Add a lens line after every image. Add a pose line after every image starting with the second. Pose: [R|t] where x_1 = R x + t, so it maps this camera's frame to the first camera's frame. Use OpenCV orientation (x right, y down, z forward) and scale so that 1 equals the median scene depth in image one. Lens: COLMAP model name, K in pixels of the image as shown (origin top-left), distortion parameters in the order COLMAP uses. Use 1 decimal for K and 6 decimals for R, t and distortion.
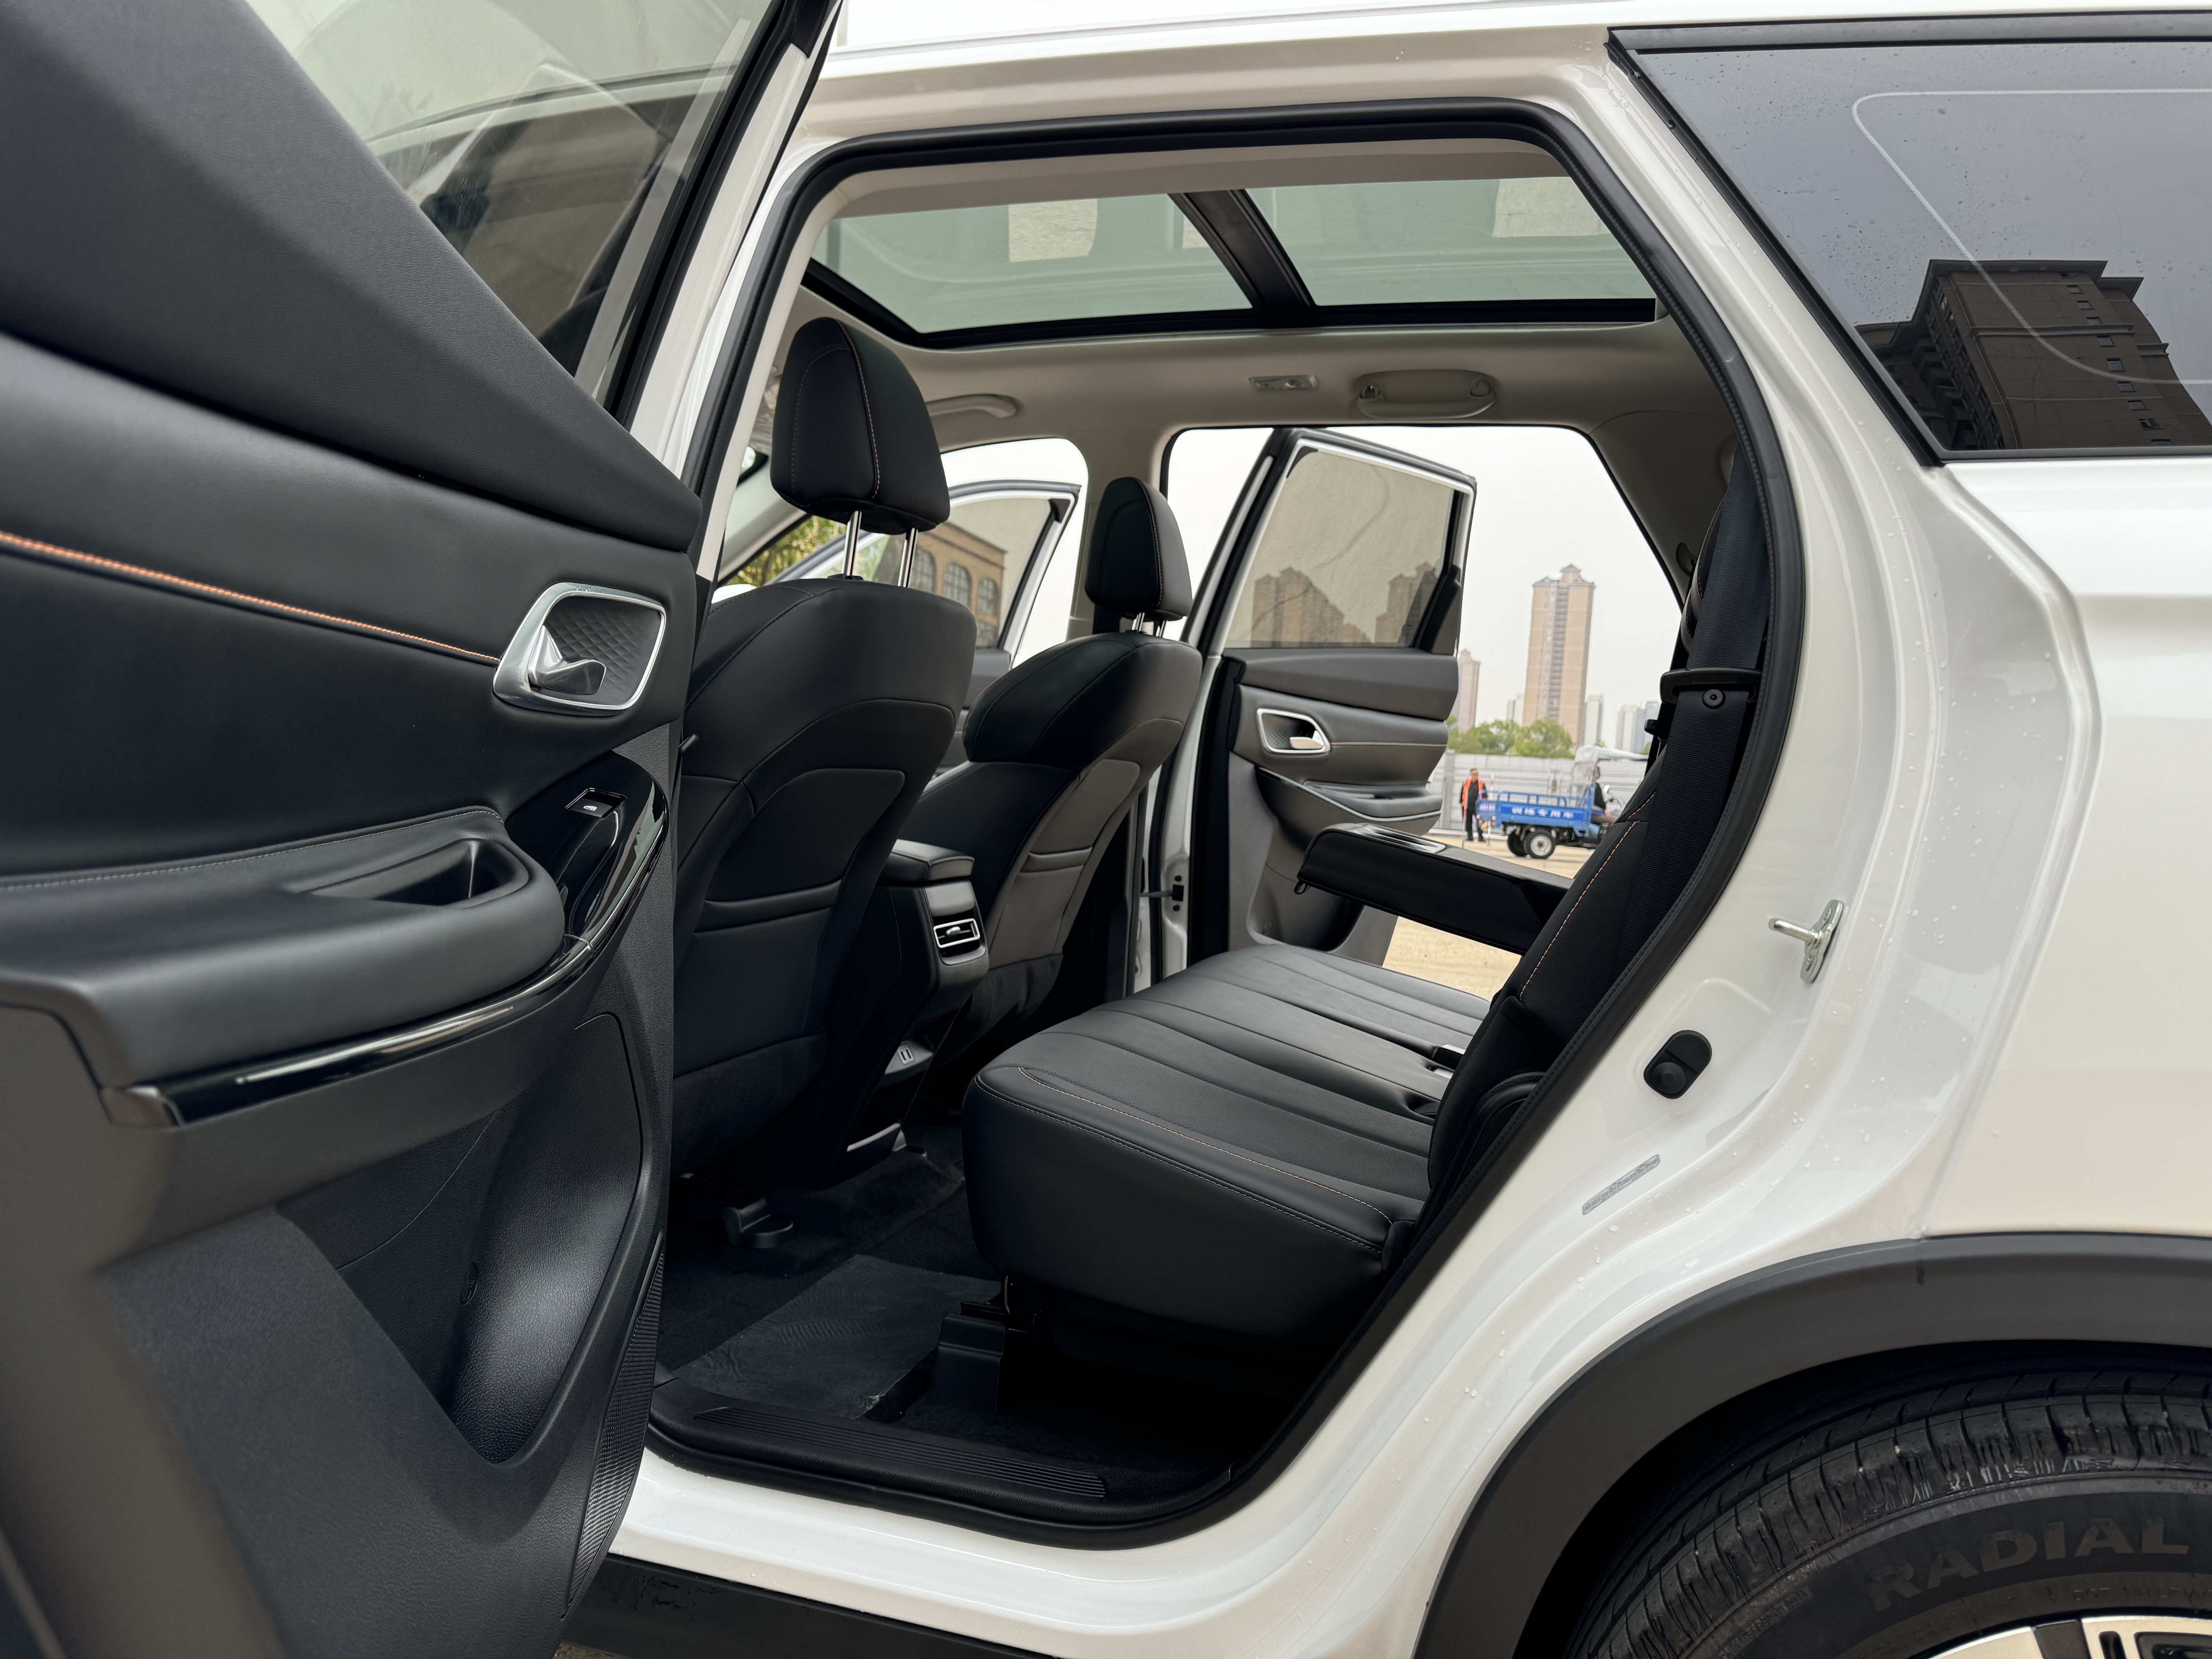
lens RADIAL K [[1575.3, 0, 1104.9], [0, 1575.3, 848.3], [0, 0, 1]] dist [0.030551, -0.041859]
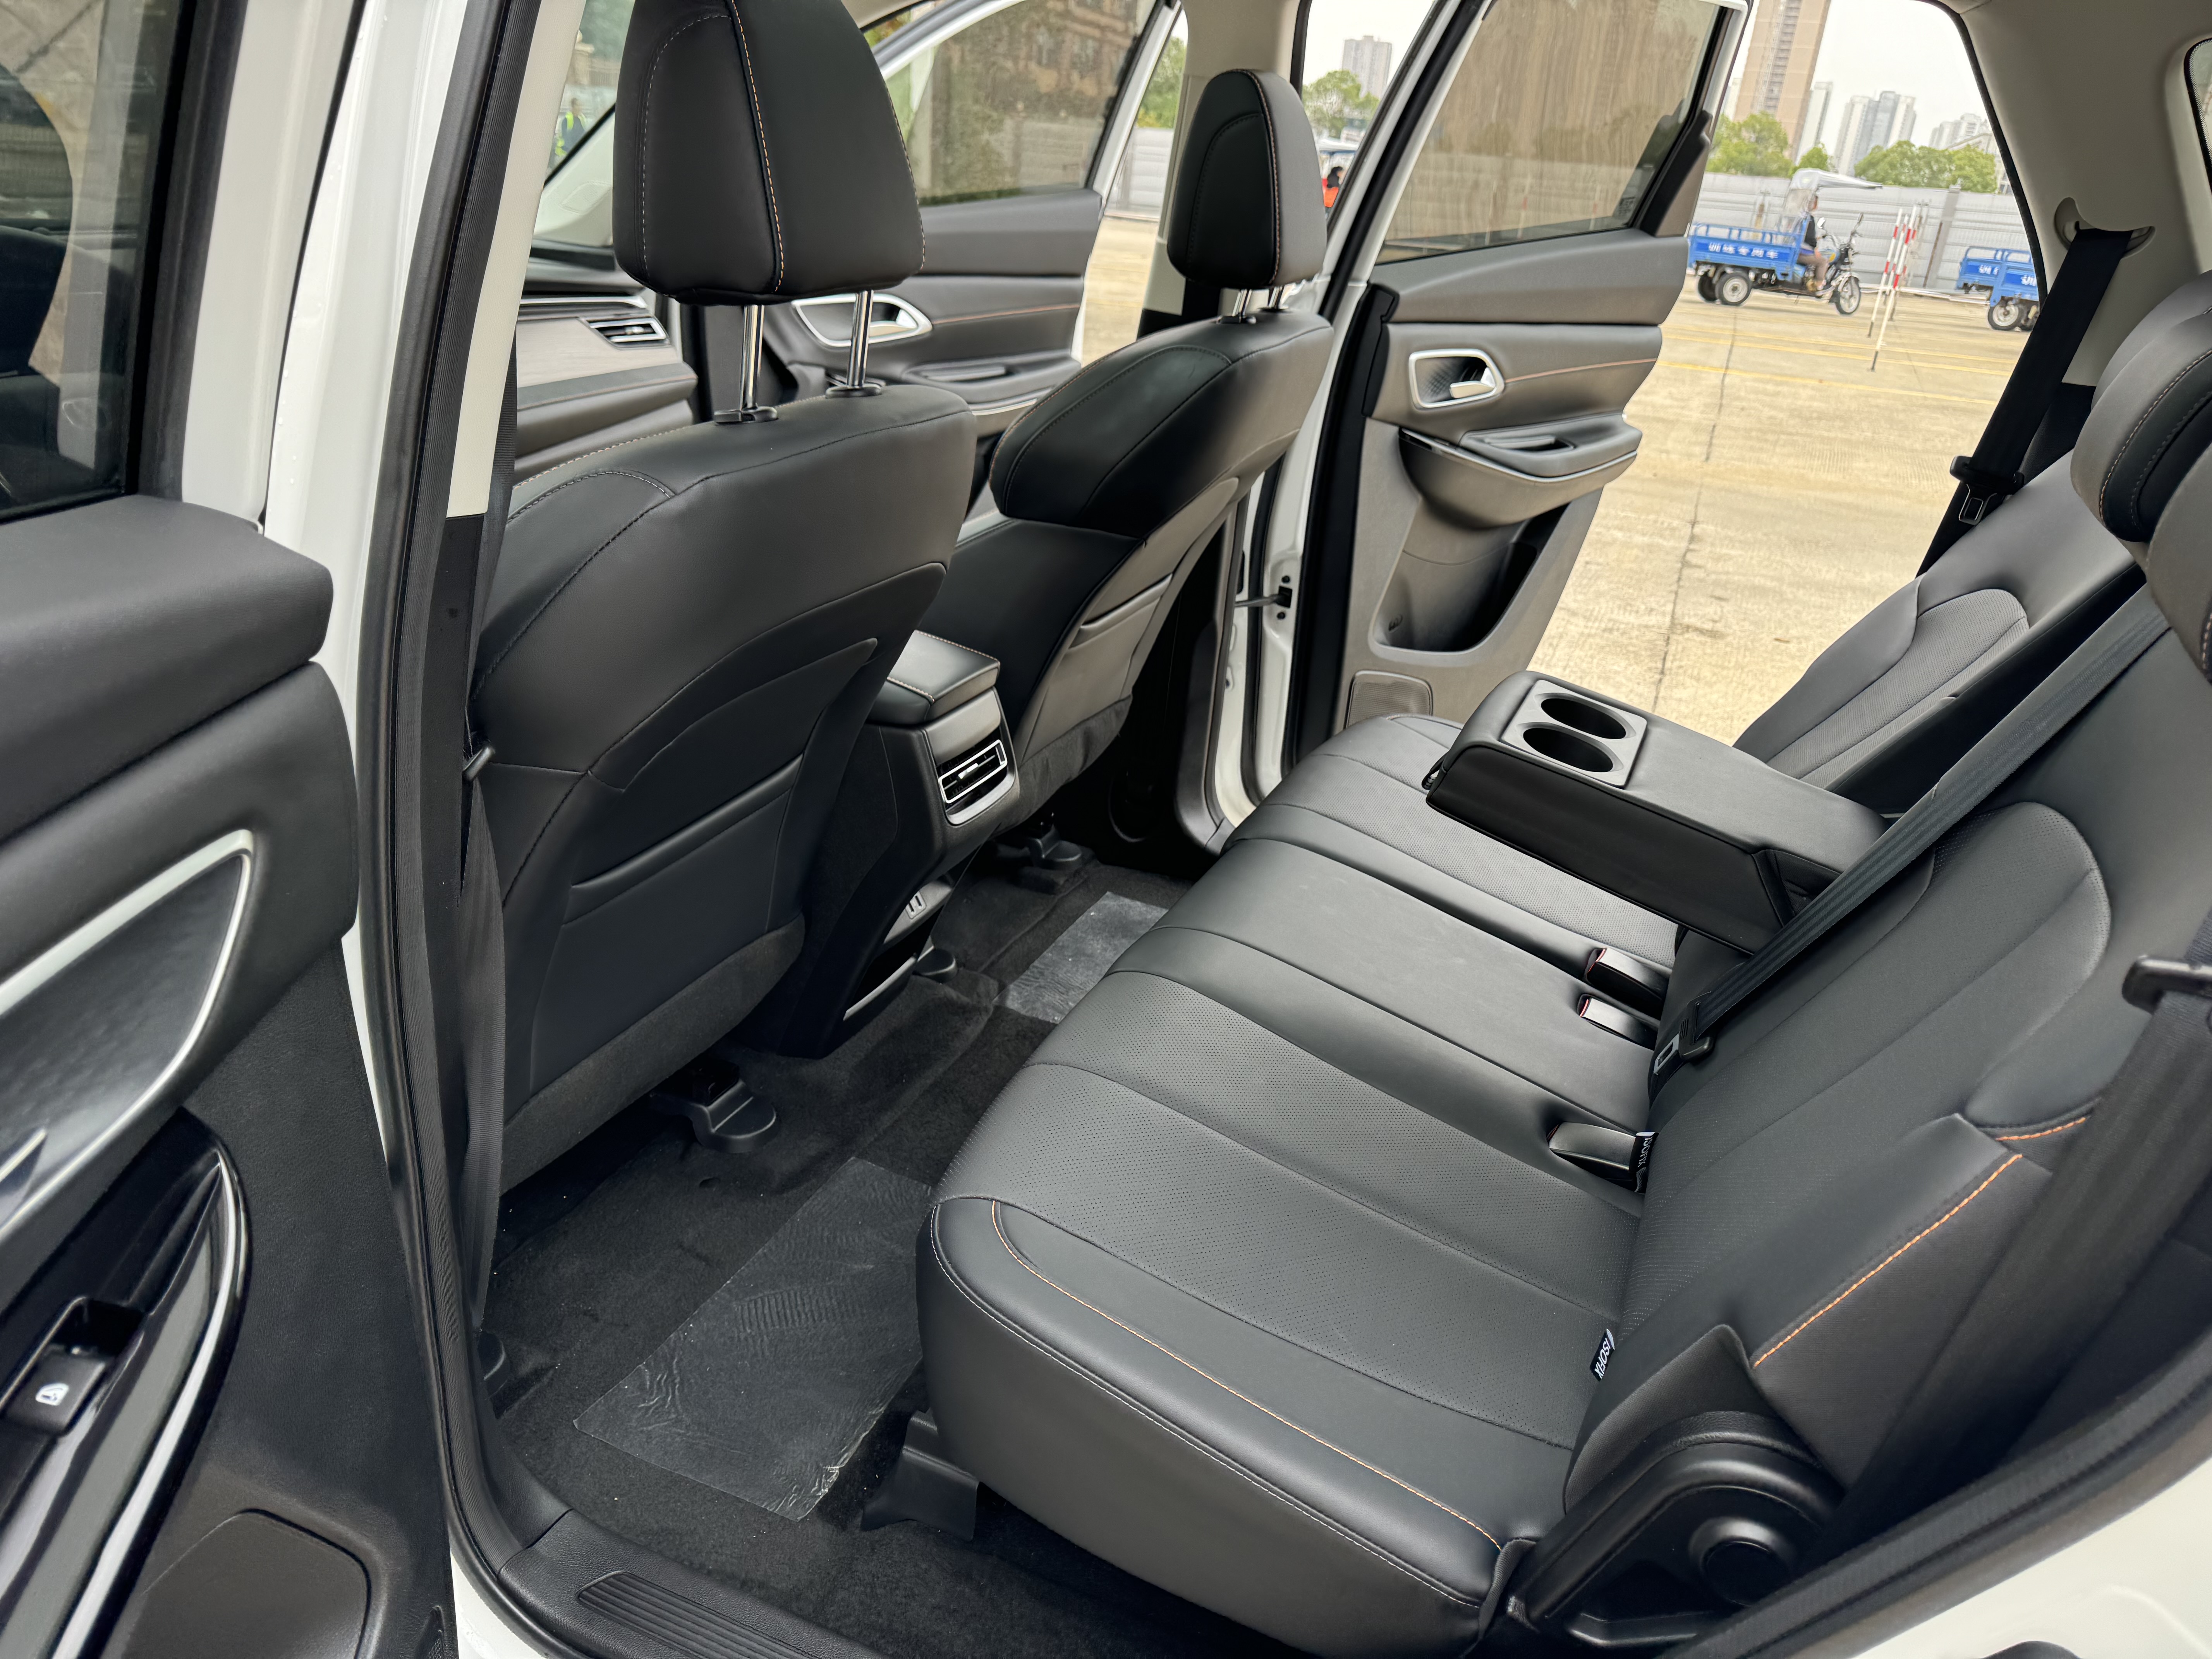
lens RADIAL K [[1590.9, 0, 1106.5], [0, 1590.9, 928.9], [0, 0, 1]] dist [0.106056, -0.210375]
pose [[0.996597, 0.053840, -0.062412, 0.016945], [-0.026357, 0.925596, 0.377595, -0.126676], [0.078098, -0.374665, 0.923865, 0.193732]]
